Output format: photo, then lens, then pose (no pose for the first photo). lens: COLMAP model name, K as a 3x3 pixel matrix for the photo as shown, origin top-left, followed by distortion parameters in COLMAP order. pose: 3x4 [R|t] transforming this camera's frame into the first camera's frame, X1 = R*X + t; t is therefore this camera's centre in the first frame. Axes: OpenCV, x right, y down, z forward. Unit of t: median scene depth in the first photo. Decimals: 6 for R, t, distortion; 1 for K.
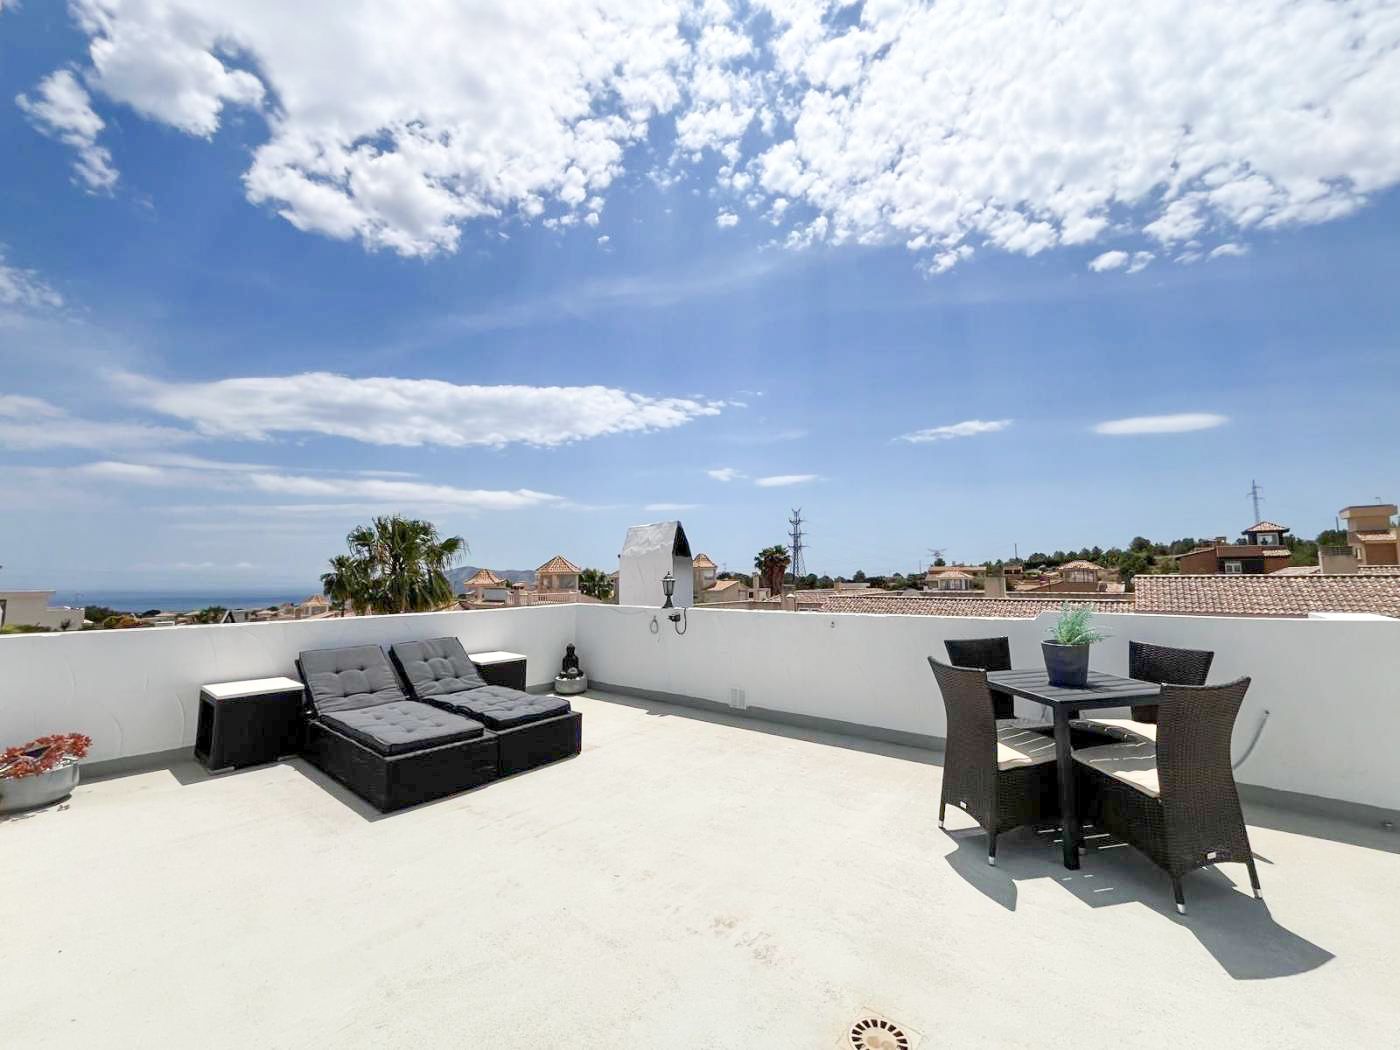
lens RADIAL K [[570.8, 0, 700.0], [0, 570.8, 525.0], [0, 0, 1]] dist [-0.000931, -0.000148]
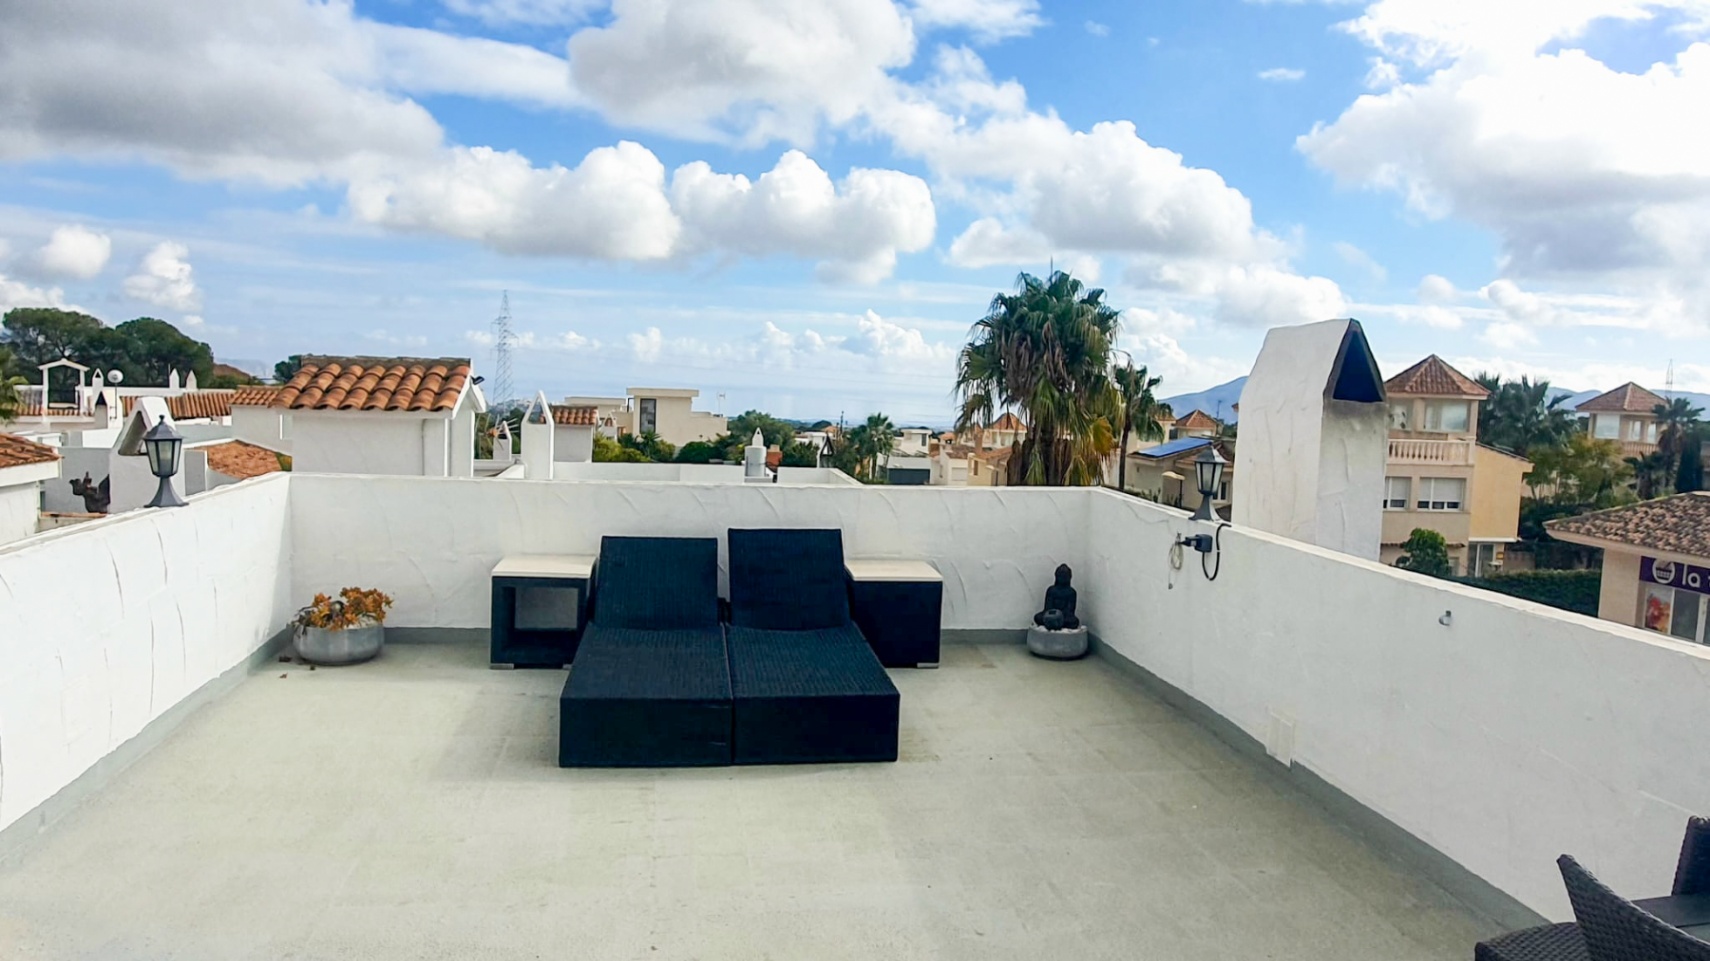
lens RADIAL K [[1216.6, 0, 855.0], [0, 1216.6, 480.5], [0, 0, 1]] dist [0.052315, 0.000068]
pose [[0.772082, 0.101853, -0.627309, 0.181889], [0.004731, 0.986125, 0.165936, -0.028843], [0.635506, -0.131084, 0.760887, 0.030934]]
